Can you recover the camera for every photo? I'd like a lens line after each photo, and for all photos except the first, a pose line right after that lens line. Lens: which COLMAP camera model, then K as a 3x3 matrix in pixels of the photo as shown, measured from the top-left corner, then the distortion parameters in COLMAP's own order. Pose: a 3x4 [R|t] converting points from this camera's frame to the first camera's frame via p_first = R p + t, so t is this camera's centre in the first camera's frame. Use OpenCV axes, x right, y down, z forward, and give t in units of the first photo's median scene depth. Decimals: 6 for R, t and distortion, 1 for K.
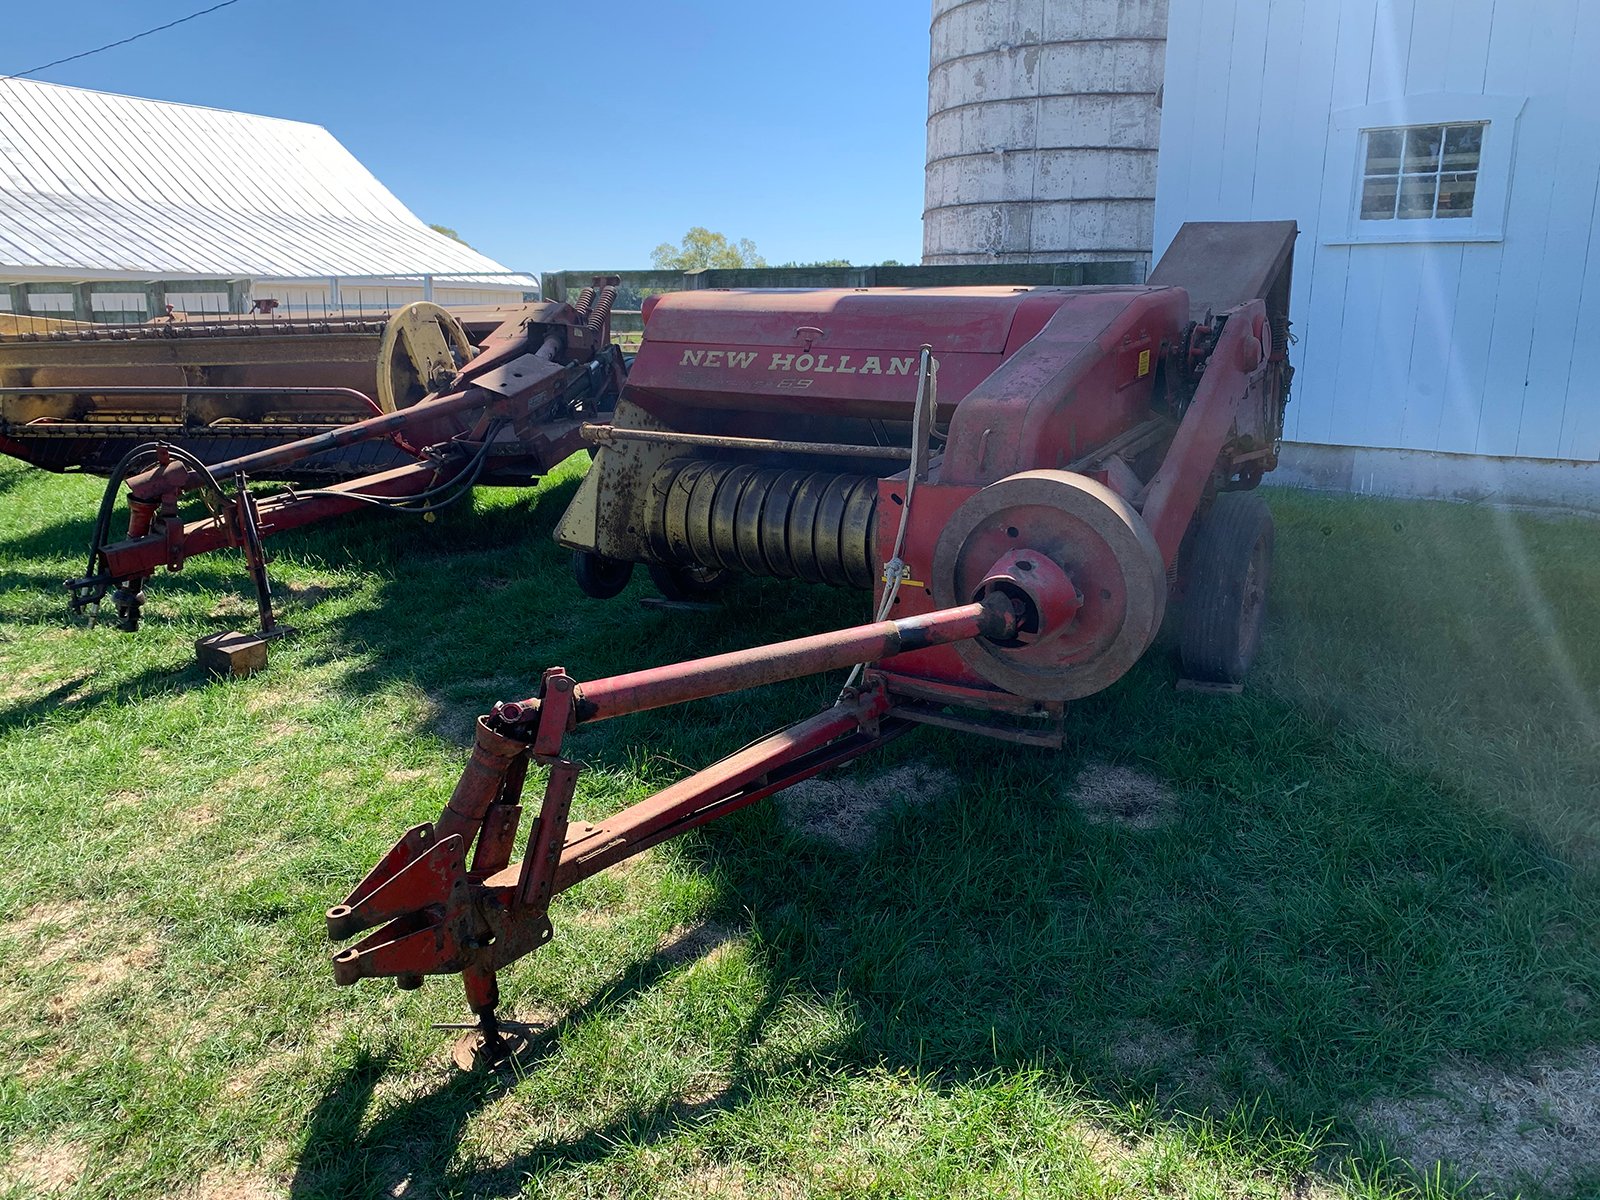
lens RADIAL K [[1209.9, 0, 800.0], [0, 1209.9, 600.0], [0, 0, 1]] dist [0.011130, -0.013613]
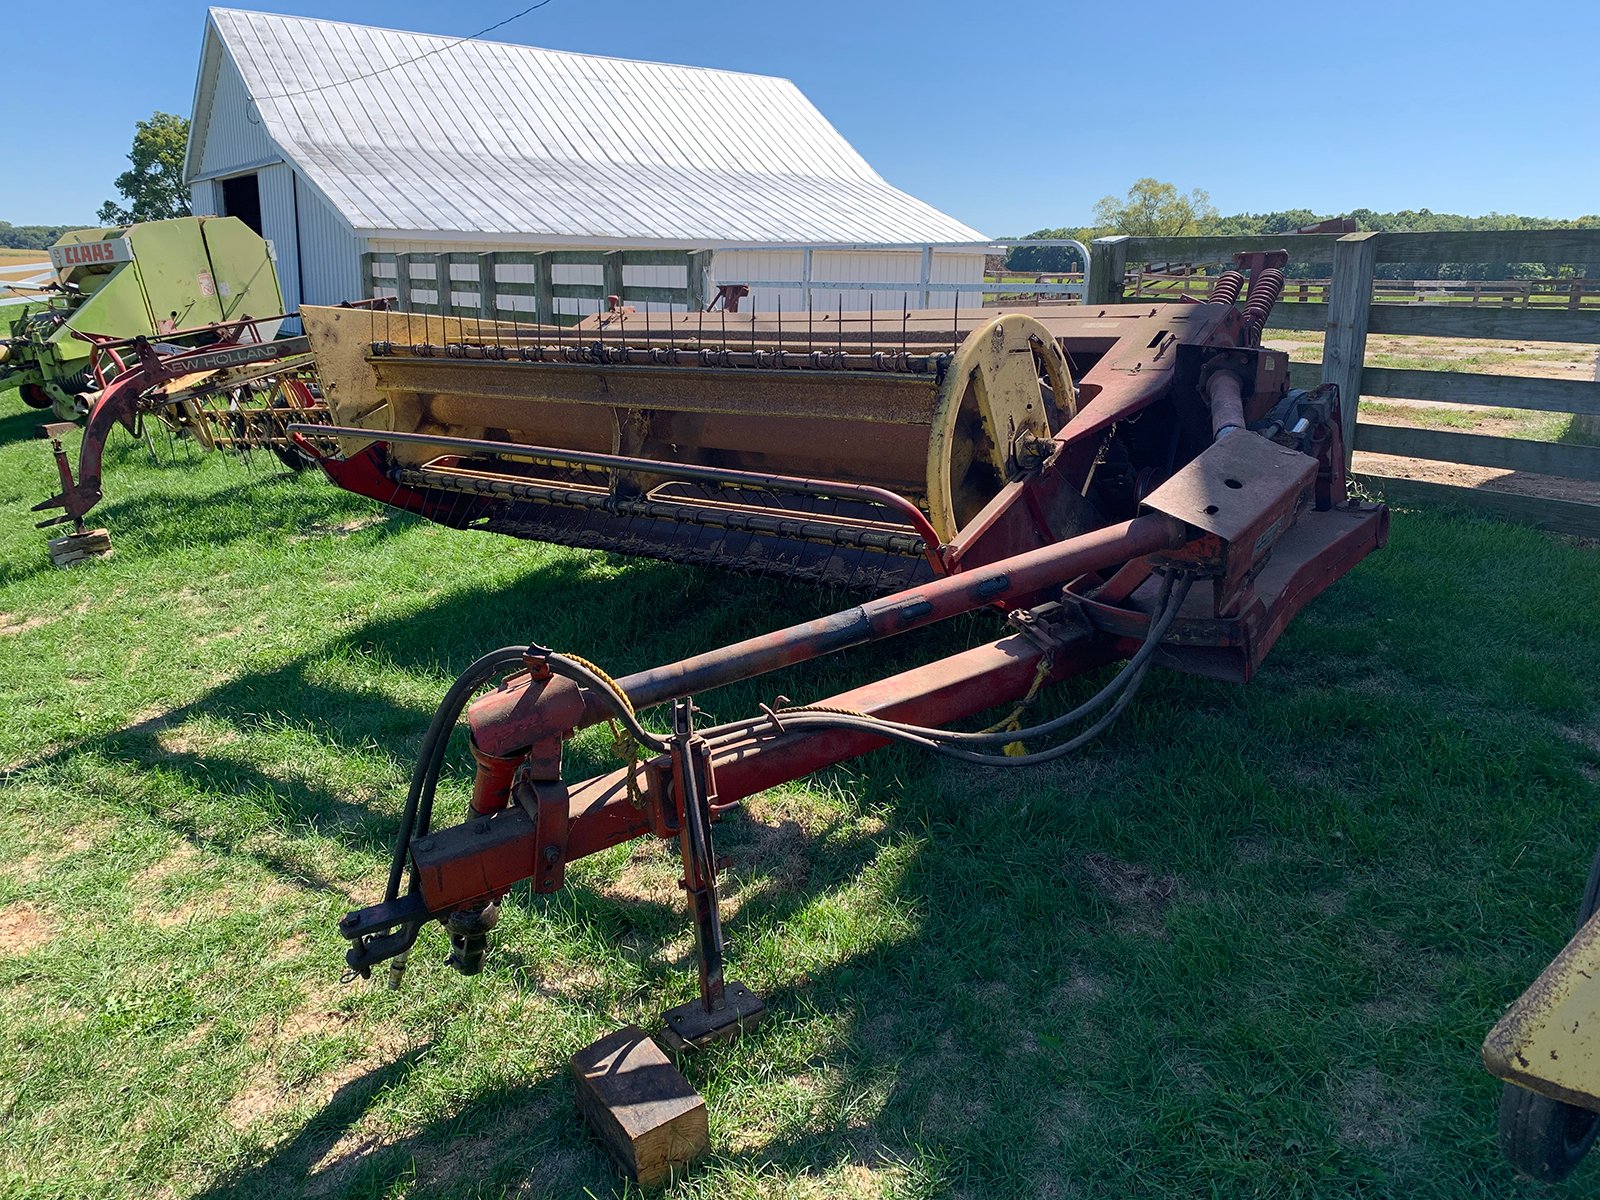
lens RADIAL K [[1263.8, 0, 805.7], [0, 1263.8, 638.6], [0, 0, 1]] dist [0.102820, -0.217364]
pose [[0.942502, 0.090259, -0.321781, -0.186123], [-0.075253, 0.995429, 0.058797, -0.117957], [0.325617, -0.031202, 0.944987, 0.393069]]
